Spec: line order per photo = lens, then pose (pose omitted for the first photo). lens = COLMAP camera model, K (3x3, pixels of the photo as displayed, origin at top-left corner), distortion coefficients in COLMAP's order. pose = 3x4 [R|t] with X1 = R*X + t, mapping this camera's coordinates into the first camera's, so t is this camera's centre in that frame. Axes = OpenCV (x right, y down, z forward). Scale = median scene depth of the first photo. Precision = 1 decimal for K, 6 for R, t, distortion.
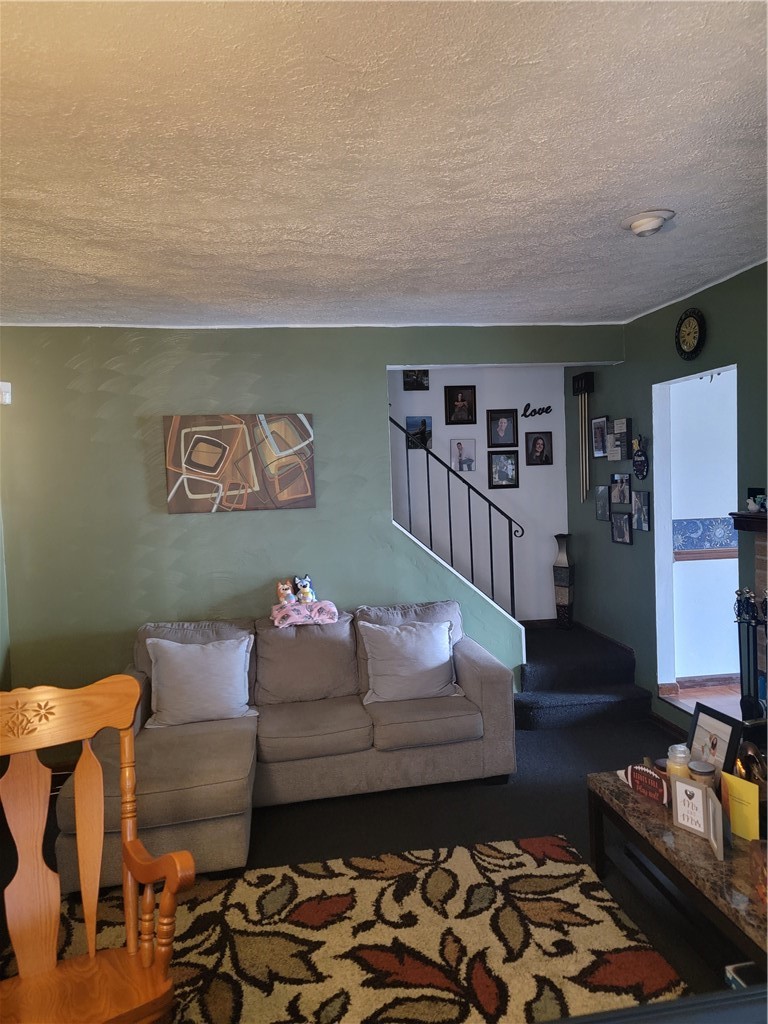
lens RADIAL K [[721.2, 0, 392.9], [0, 721.2, 507.2], [0, 0, 1]] dist [0.085901, -0.073148]
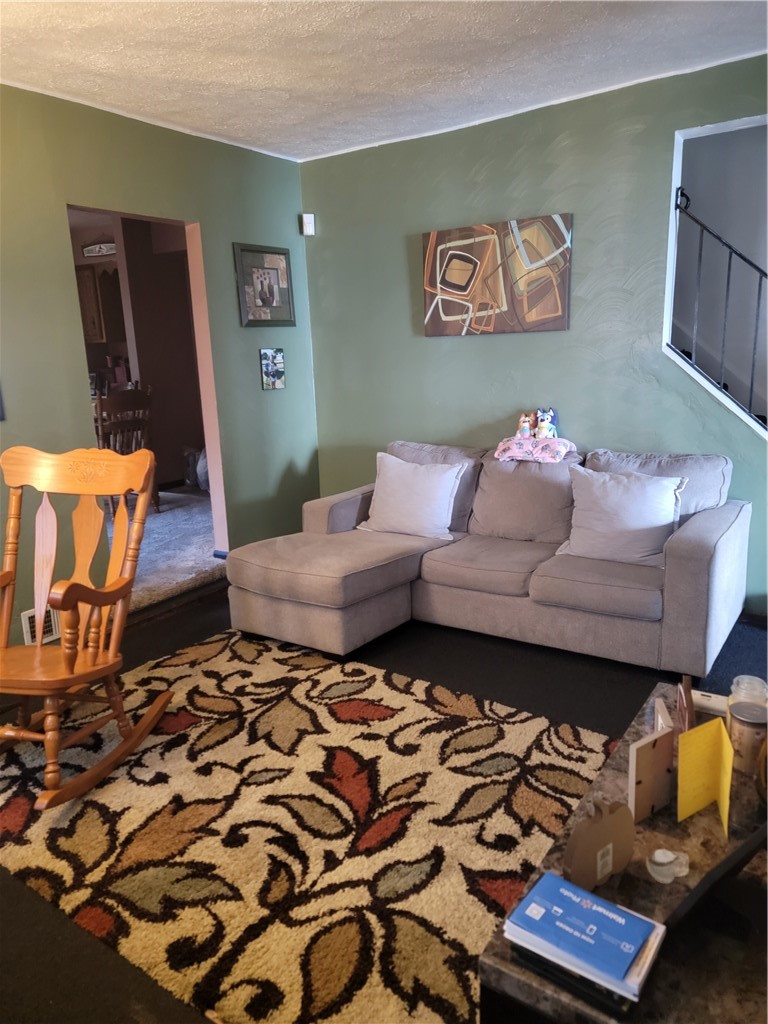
lens RADIAL K [[721.2, 0, 392.9], [0, 721.2, 507.2], [0, 0, 1]] dist [0.085901, -0.073148]
pose [[0.712571, 0.161846, -0.682677, 0.544140], [-0.024522, 0.978180, 0.206307, 0.048784], [0.701171, -0.130268, 0.700991, 0.322154]]
